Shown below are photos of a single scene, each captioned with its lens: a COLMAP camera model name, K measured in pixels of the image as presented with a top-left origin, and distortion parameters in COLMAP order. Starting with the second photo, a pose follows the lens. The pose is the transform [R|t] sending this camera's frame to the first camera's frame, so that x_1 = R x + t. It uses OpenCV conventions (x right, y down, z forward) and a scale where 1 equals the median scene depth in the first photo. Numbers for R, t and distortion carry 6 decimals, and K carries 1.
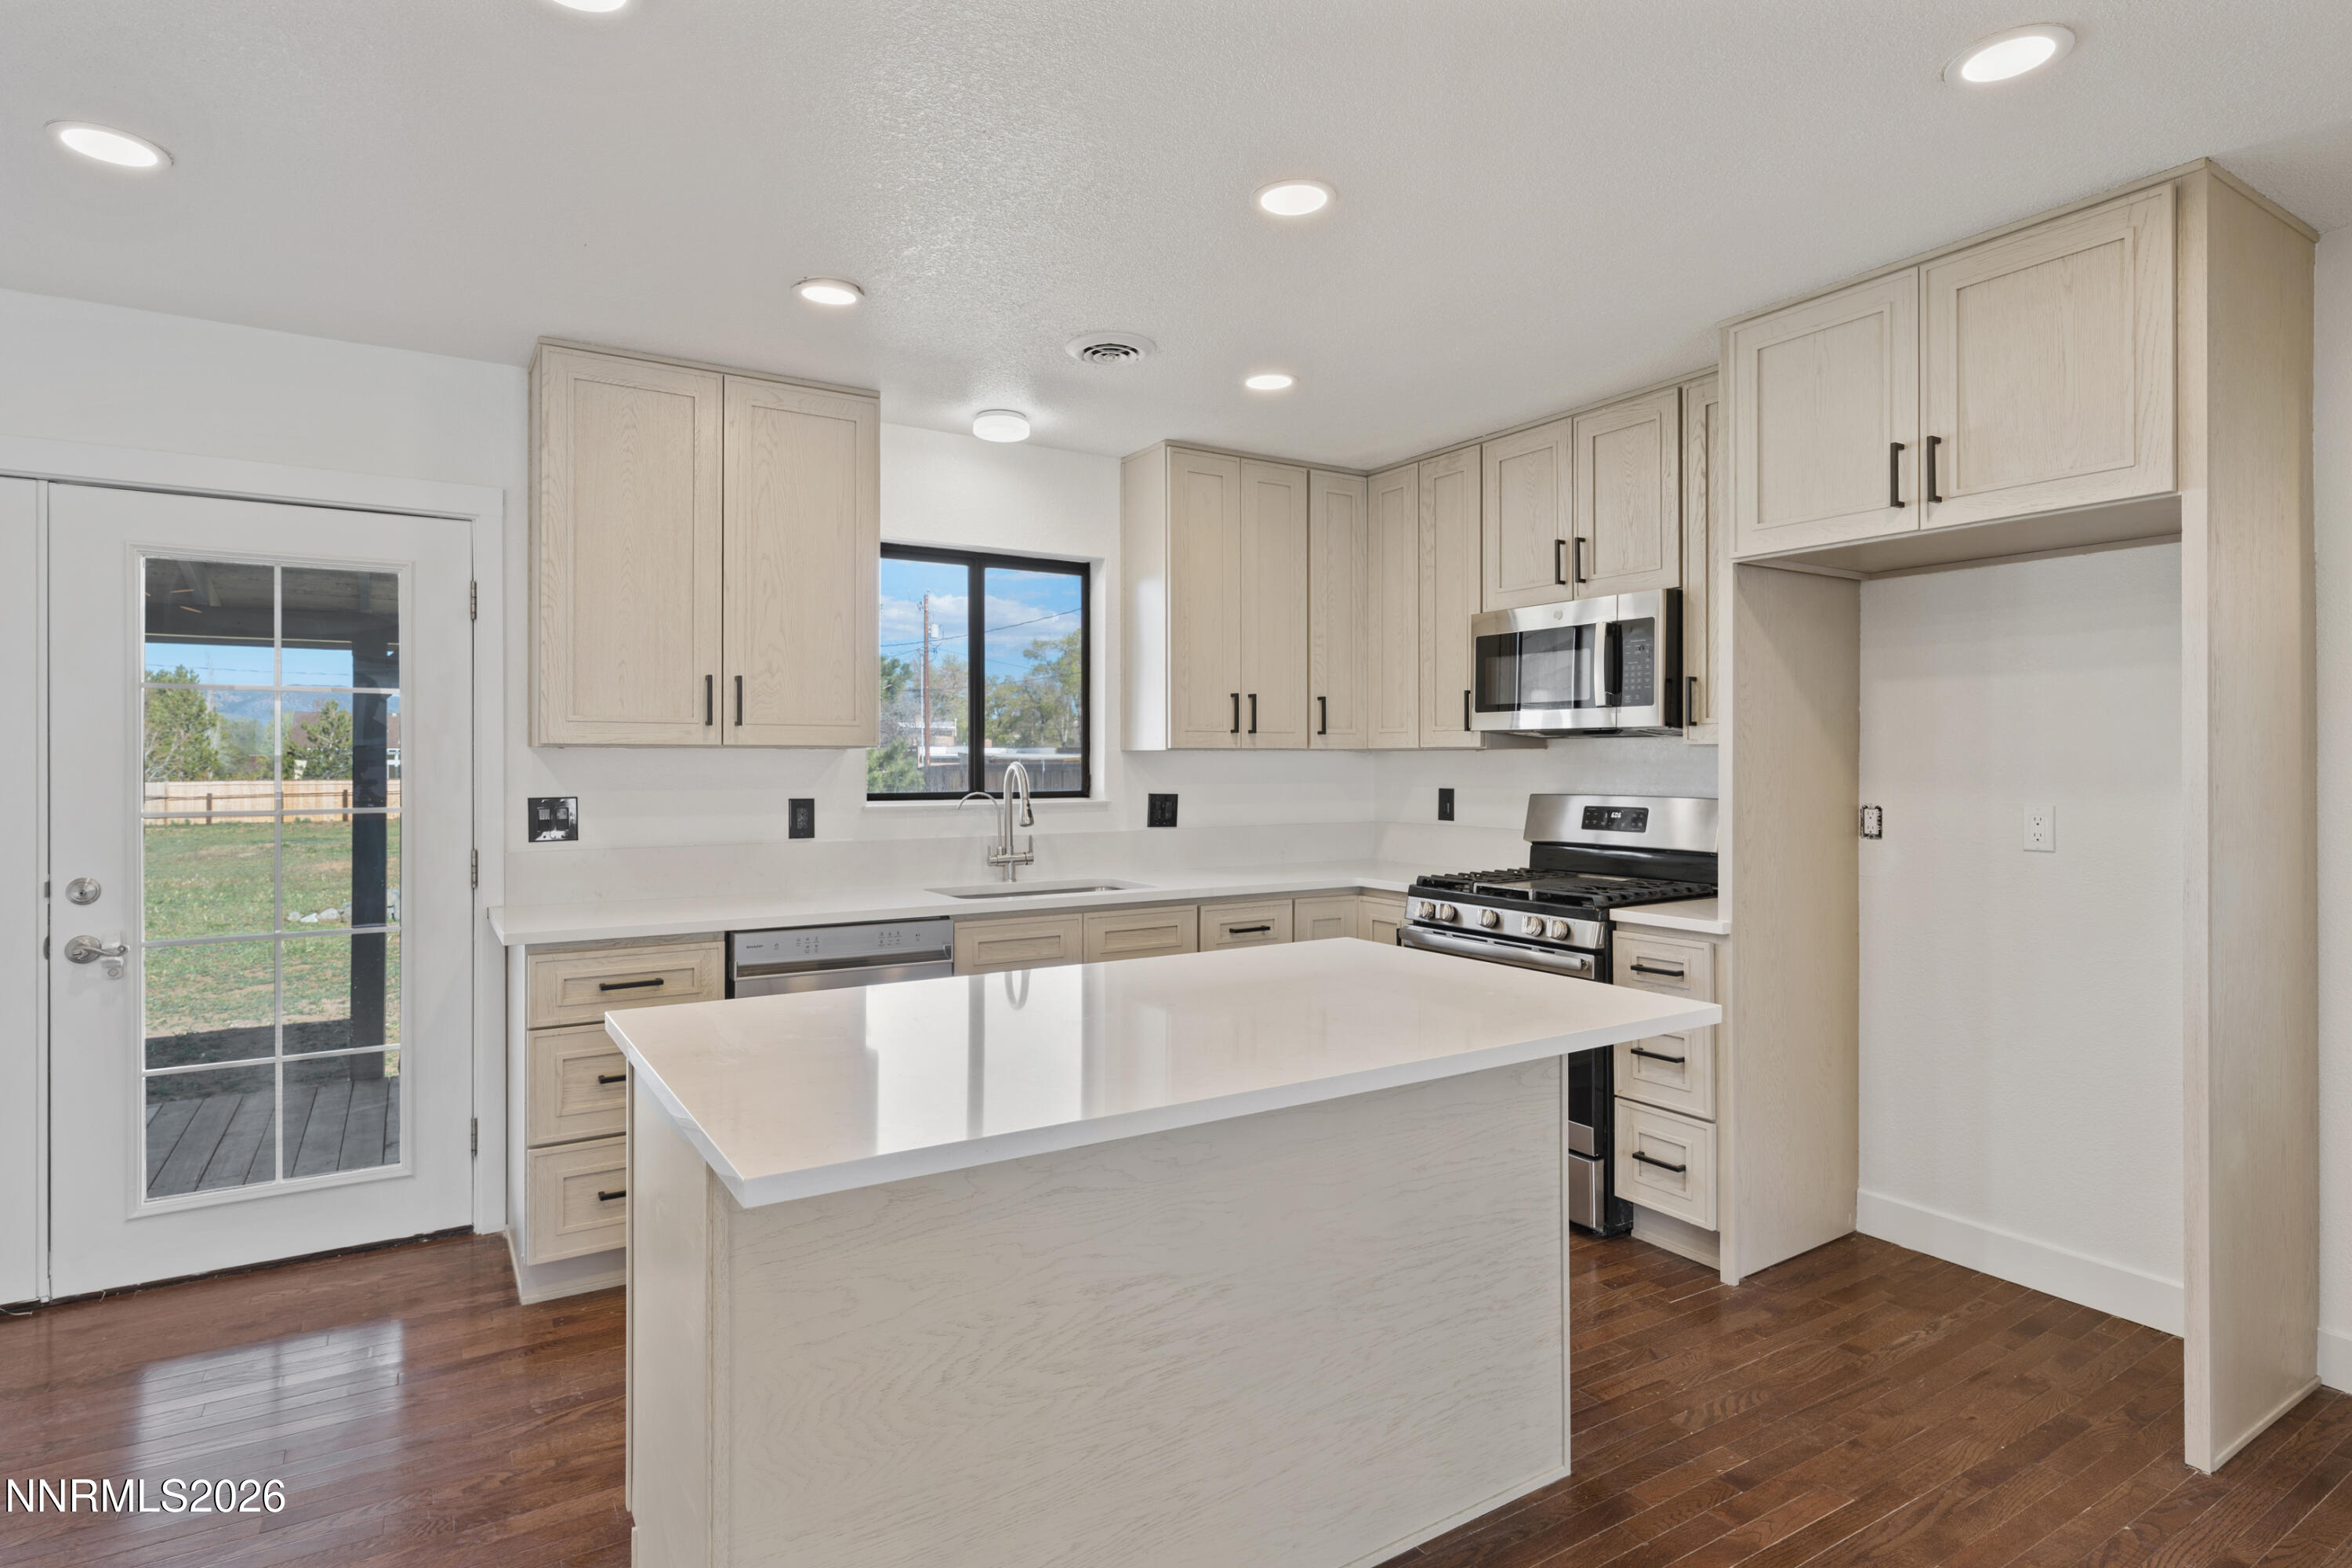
lens RADIAL K [[1218.6, 0, 1168.0], [0, 1218.6, 758.1], [0, 0, 1]] dist [-0.001535, 0.002179]
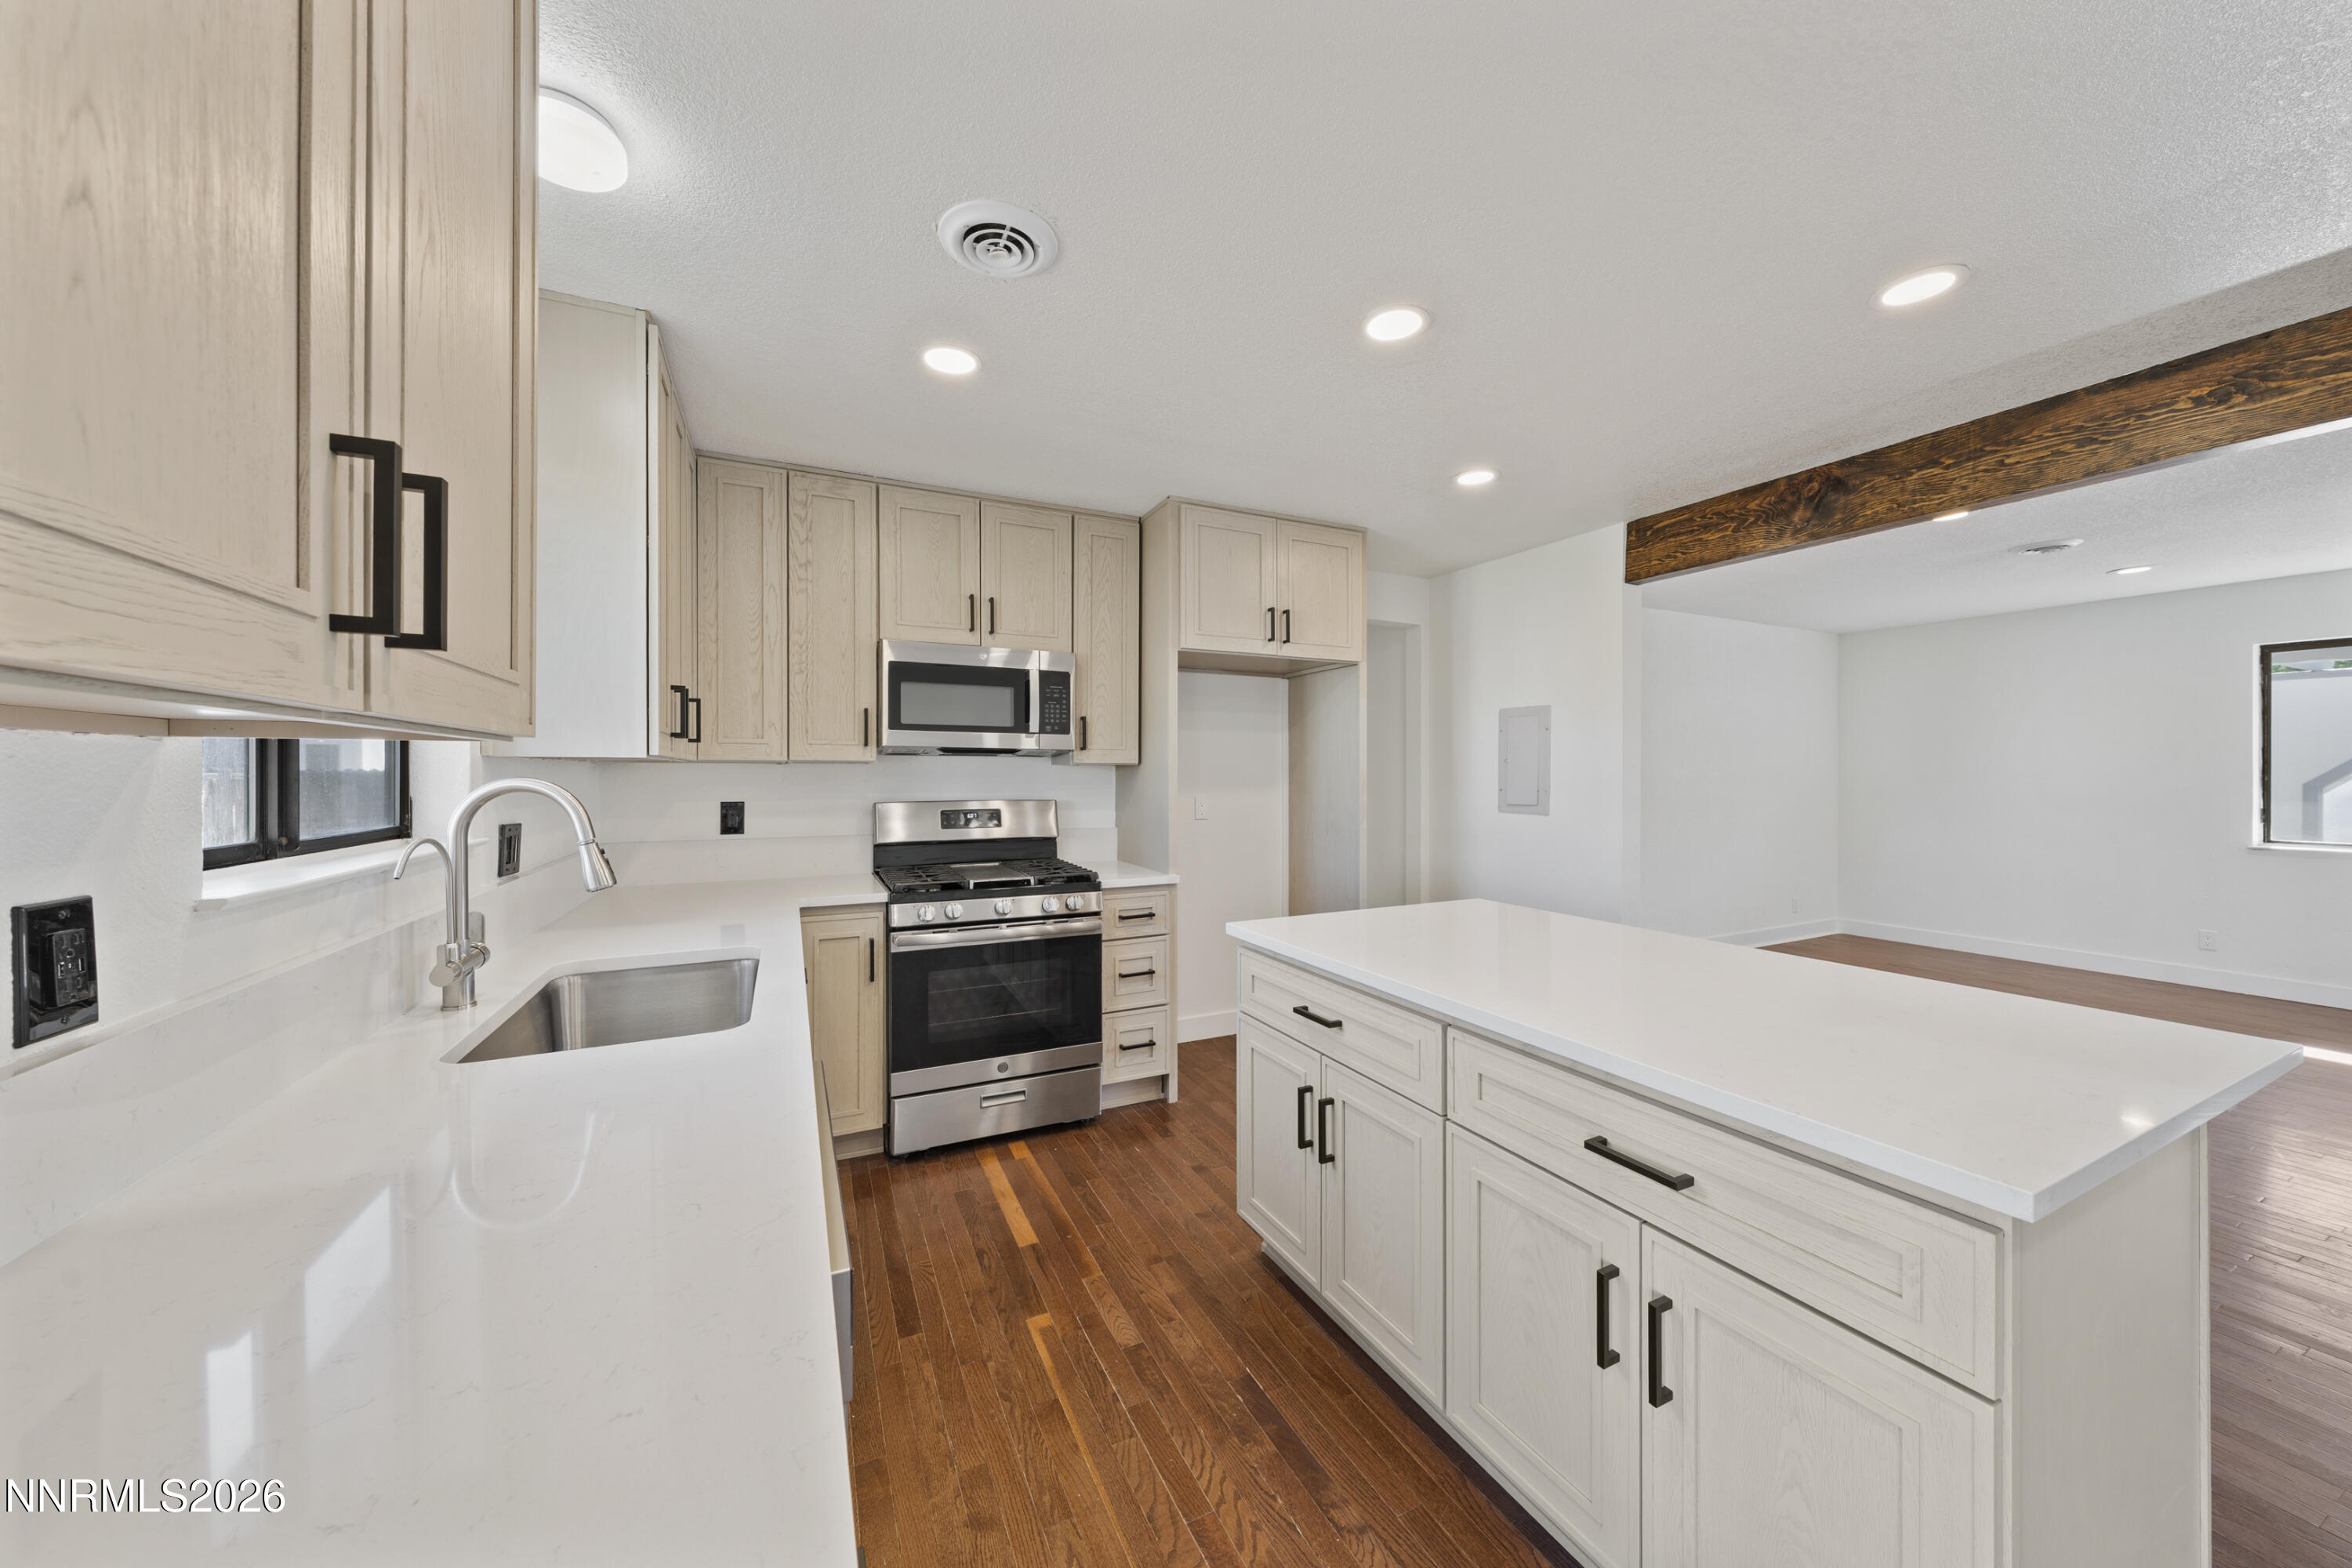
lens RADIAL K [[798.6, 0, 1178.9], [0, 798.6, 774.8], [0, 0, 1]] dist [0.001066, 0.000009]
pose [[0.103578, -0.000895, 0.994621, -0.503387], [-0.002211, 0.999997, 0.001130, 0.001787], [-0.994619, -0.002316, 0.103575, 0.770193]]
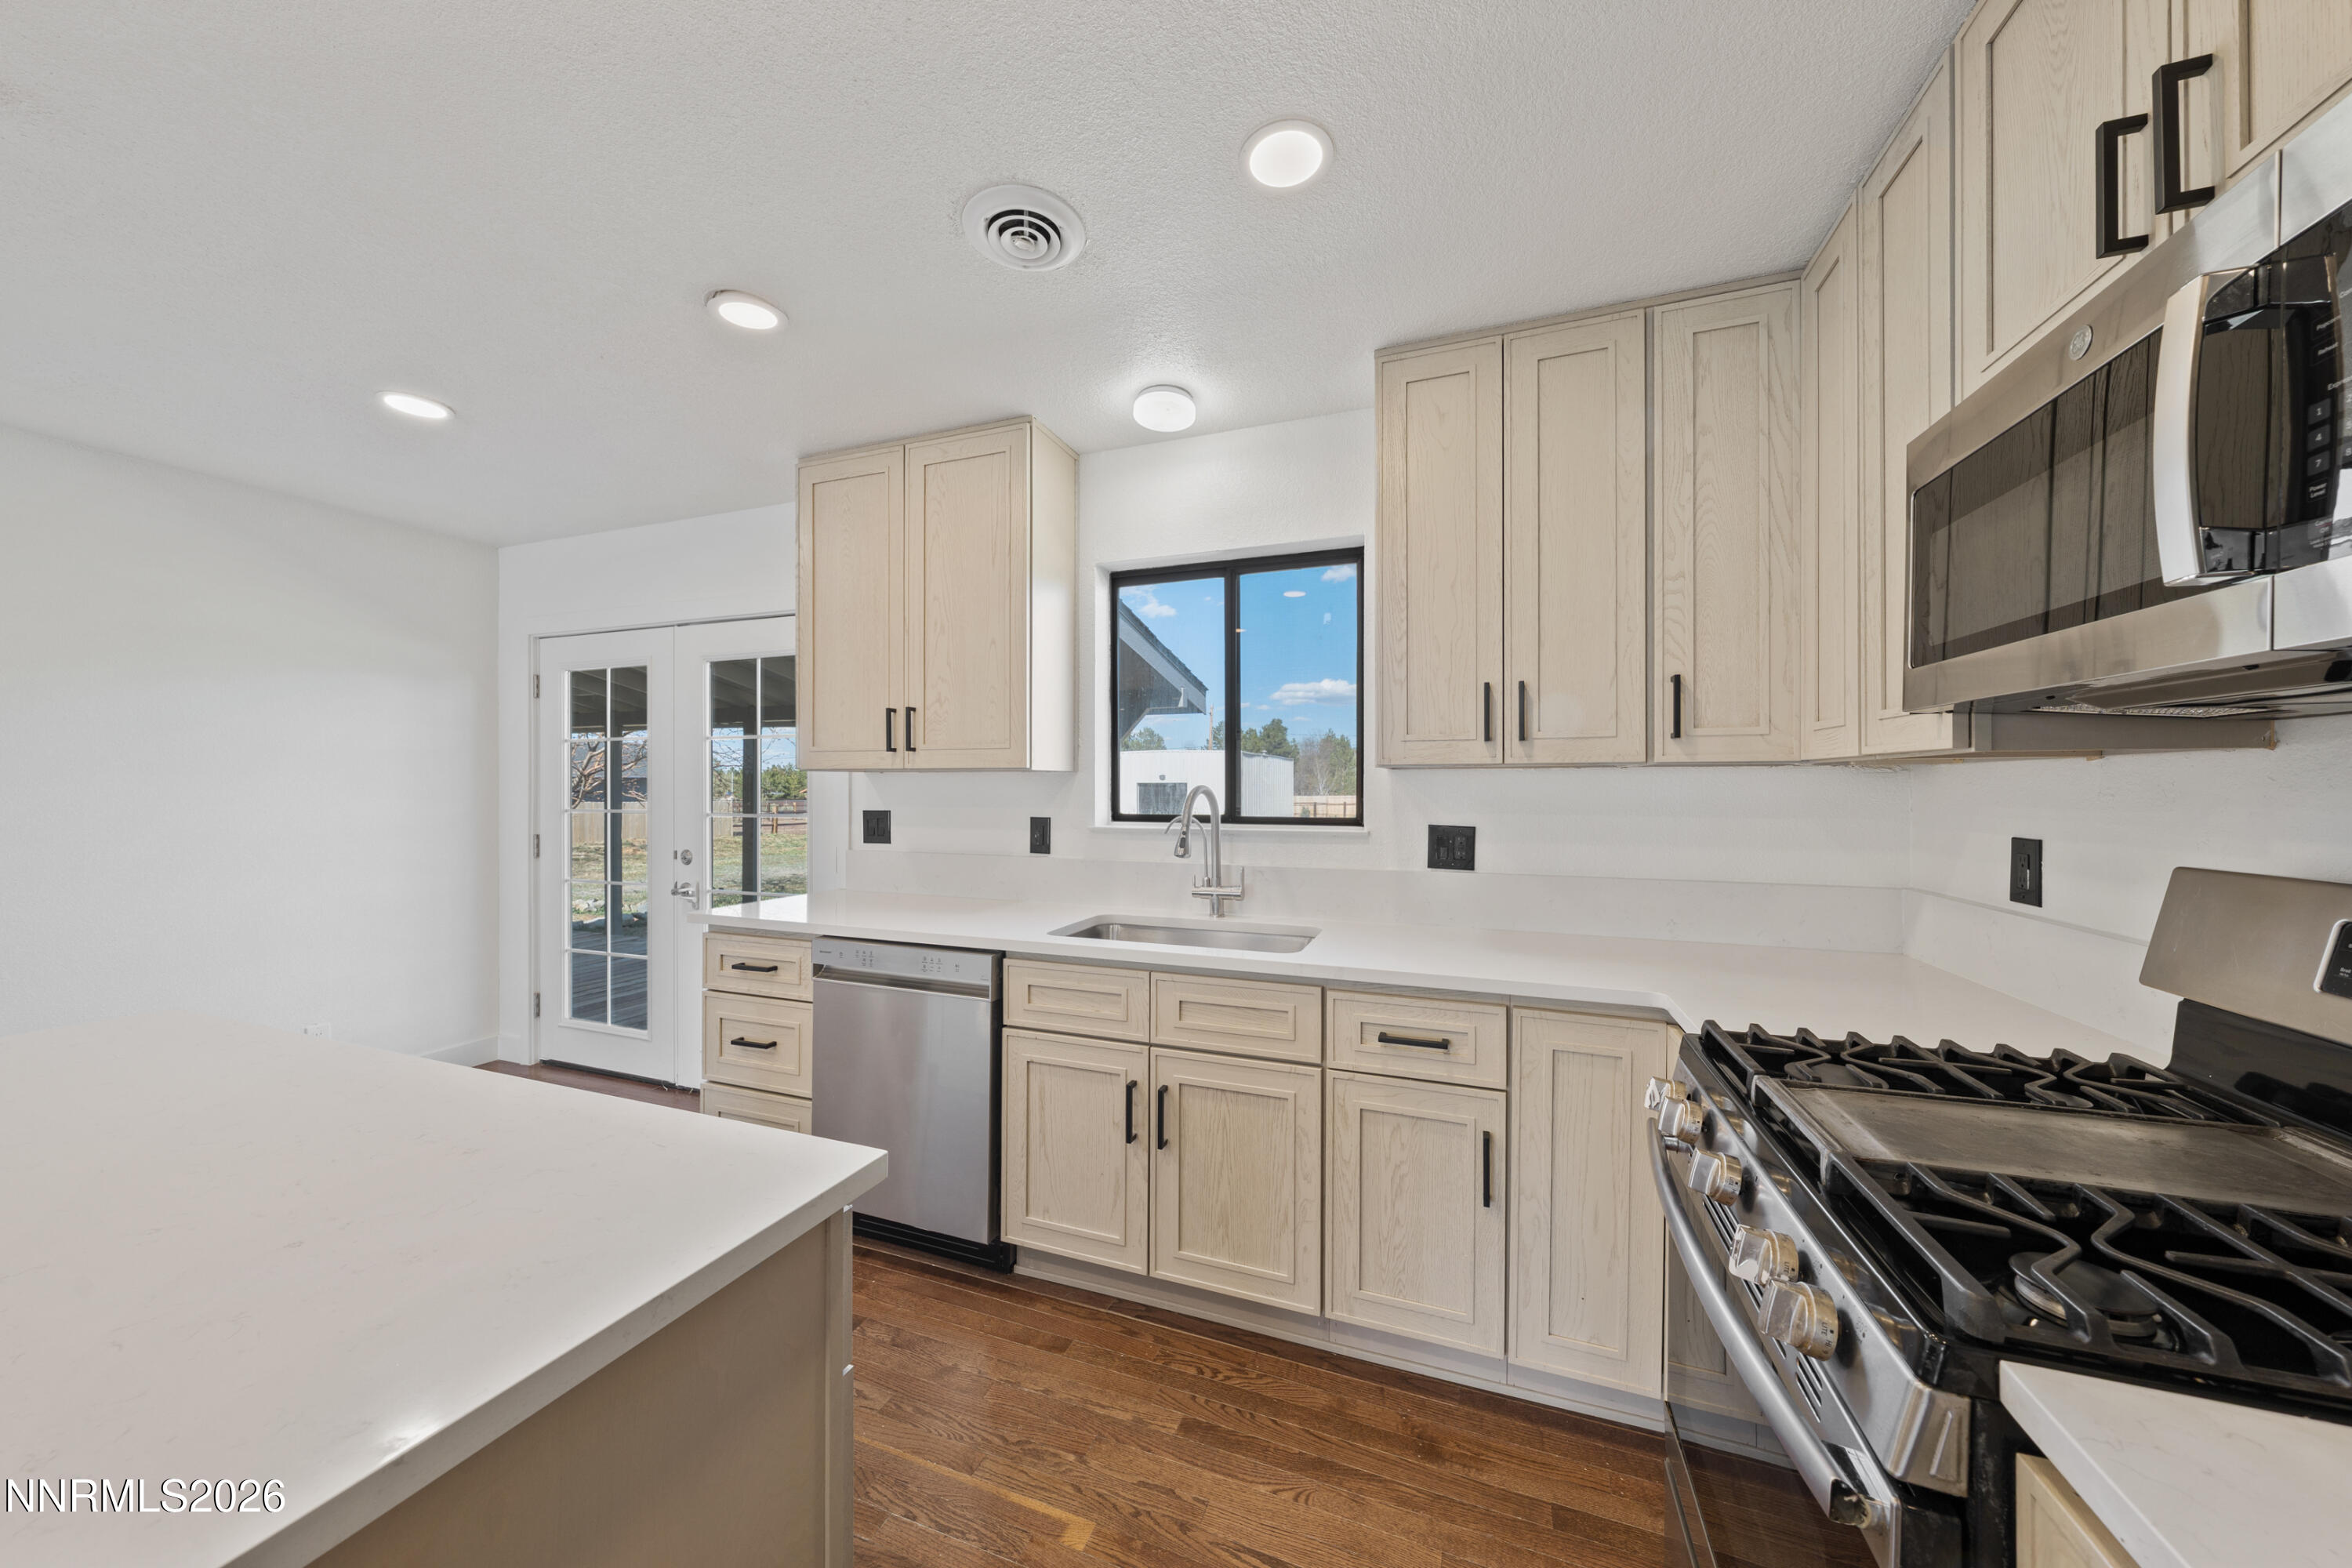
lens RADIAL K [[797.0, 0, 1170.5], [0, 797.0, 783.8], [0, 0, 1]] dist [-0.000187, 0.000037]
pose [[0.605496, -0.000343, -0.795848, 0.367993], [0.000829, 1.000000, 0.000200, 0.003618], [0.795848, -0.000780, 0.605497, 0.717254]]
